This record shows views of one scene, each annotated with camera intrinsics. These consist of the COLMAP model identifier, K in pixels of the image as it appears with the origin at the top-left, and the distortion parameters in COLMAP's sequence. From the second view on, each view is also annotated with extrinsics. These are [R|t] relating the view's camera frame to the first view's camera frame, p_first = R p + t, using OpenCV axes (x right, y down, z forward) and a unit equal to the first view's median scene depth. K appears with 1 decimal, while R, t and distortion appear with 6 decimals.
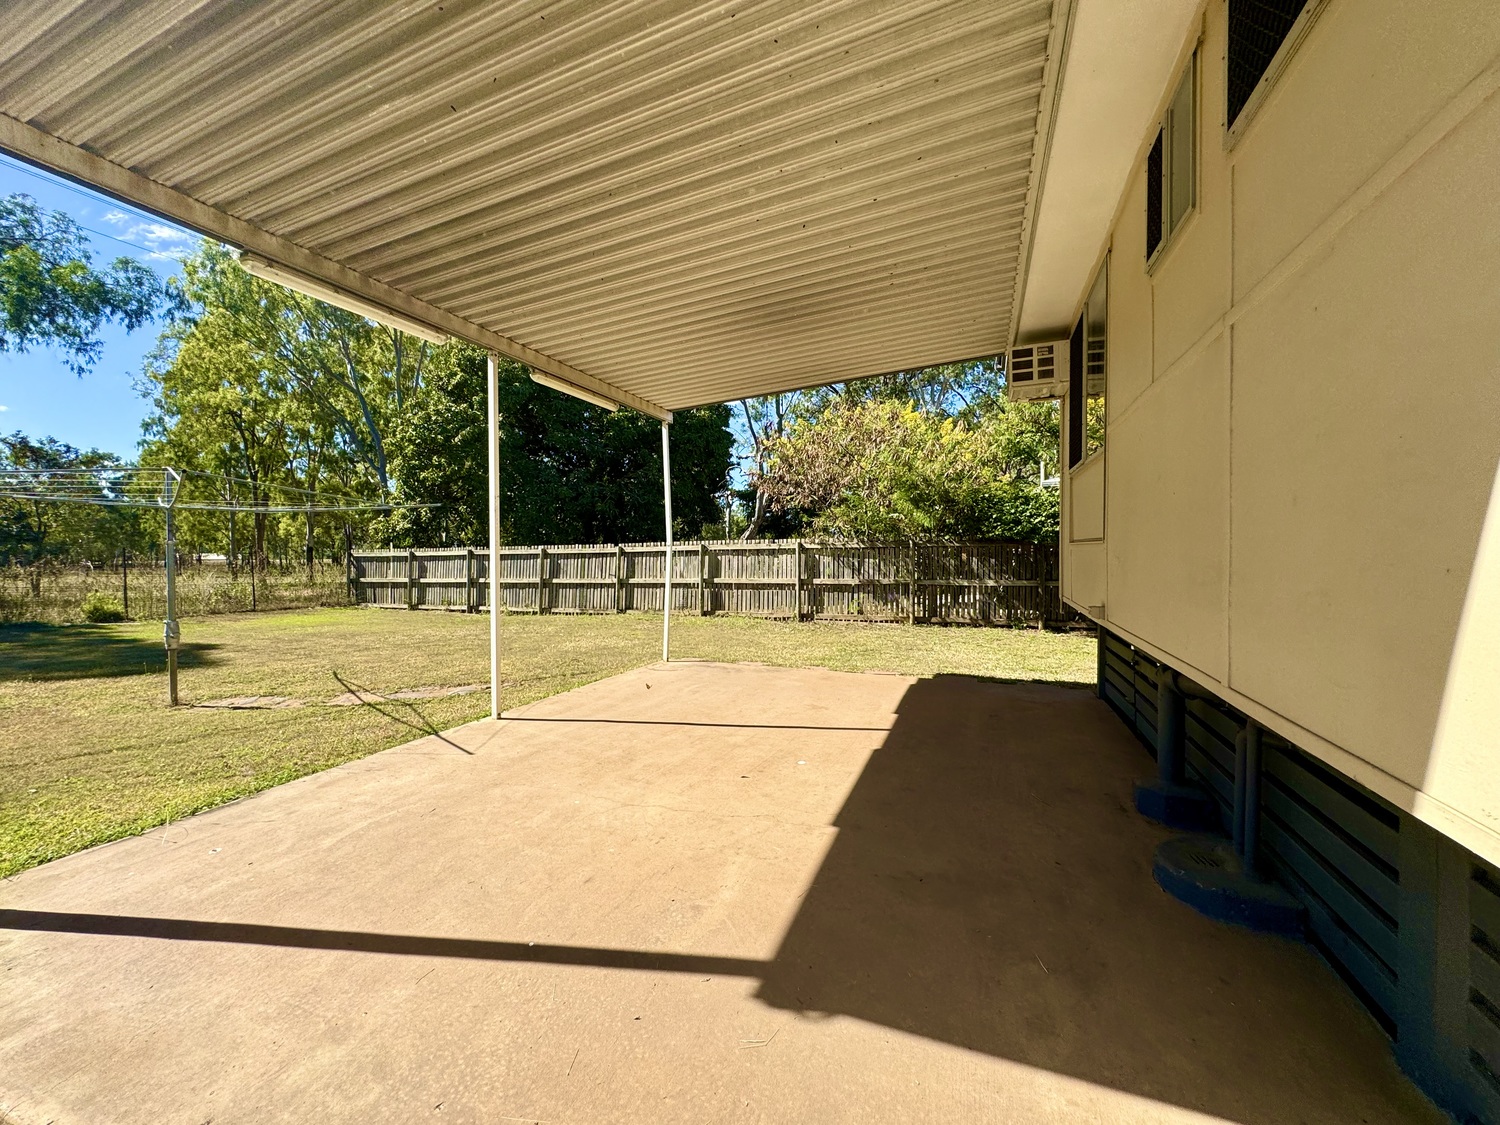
lens RADIAL K [[597.8, 0, 749.6], [0, 597.8, 561.1], [0, 0, 1]] dist [0.000113, -0.000079]
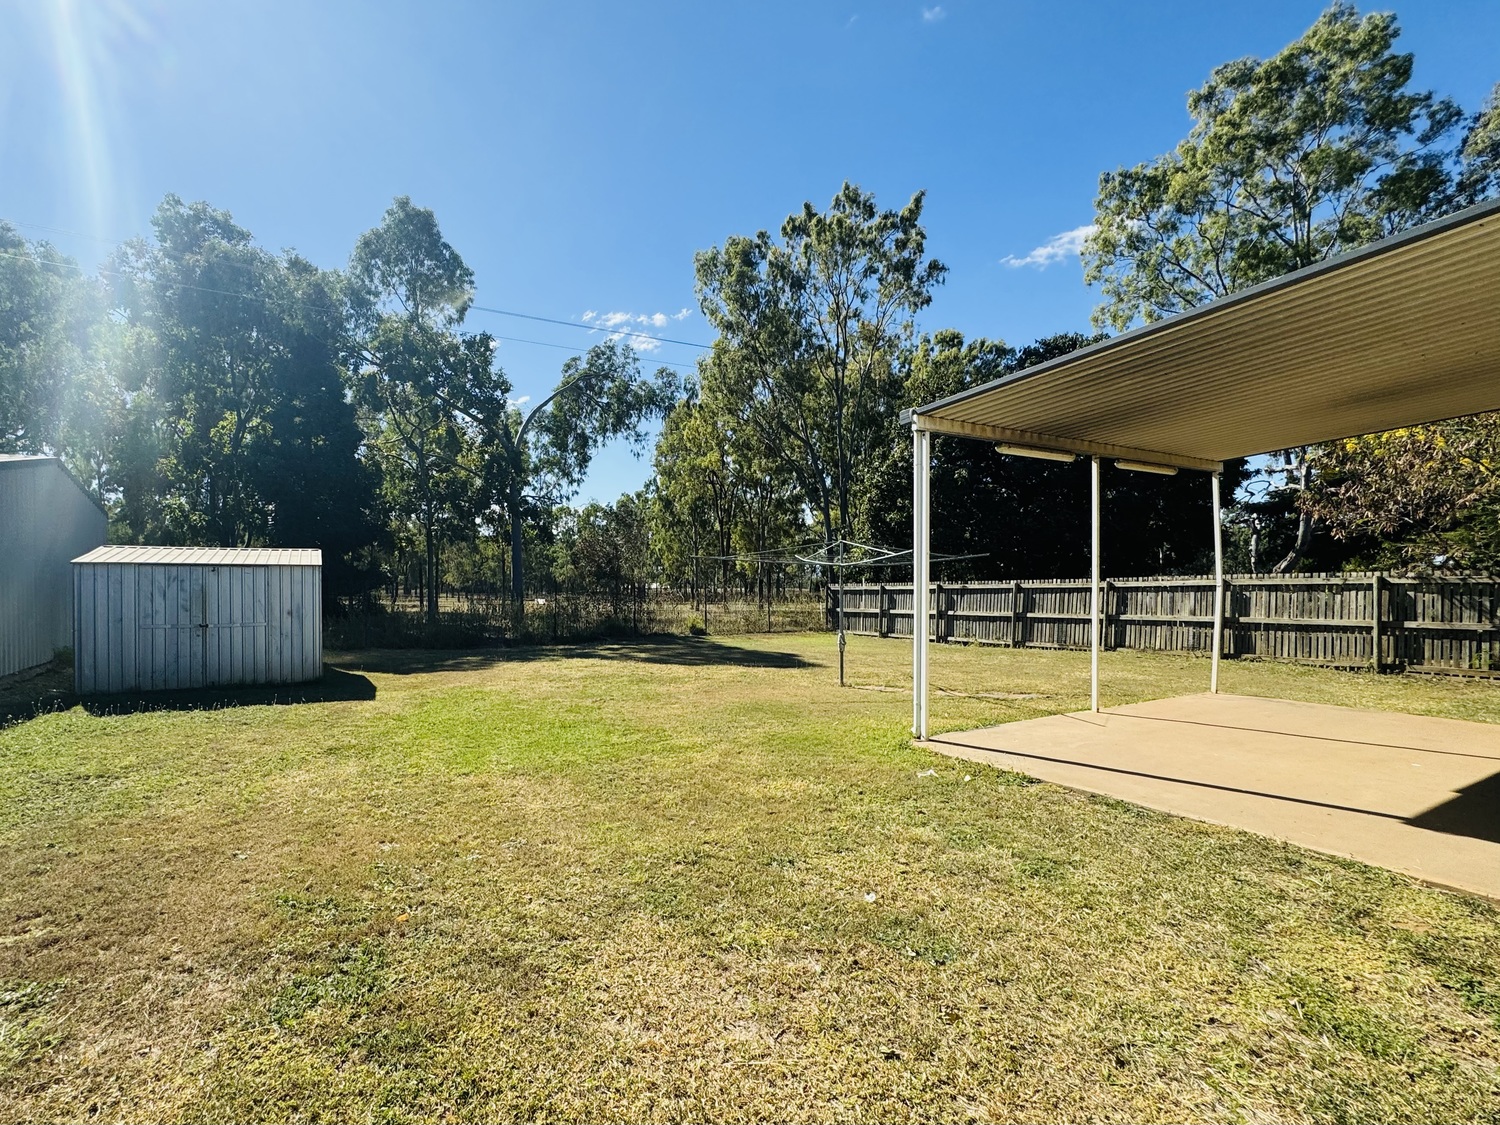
lens RADIAL K [[692.7, 0, 666.9], [0, 692.7, 587.9], [0, 0, 1]] dist [0.005194, 0.000726]
pose [[0.771604, 0.001483, -0.636101, -0.052463], [-0.003736, 0.999991, -0.002201, -0.008244], [0.636092, 0.004075, 0.771602, -0.300257]]
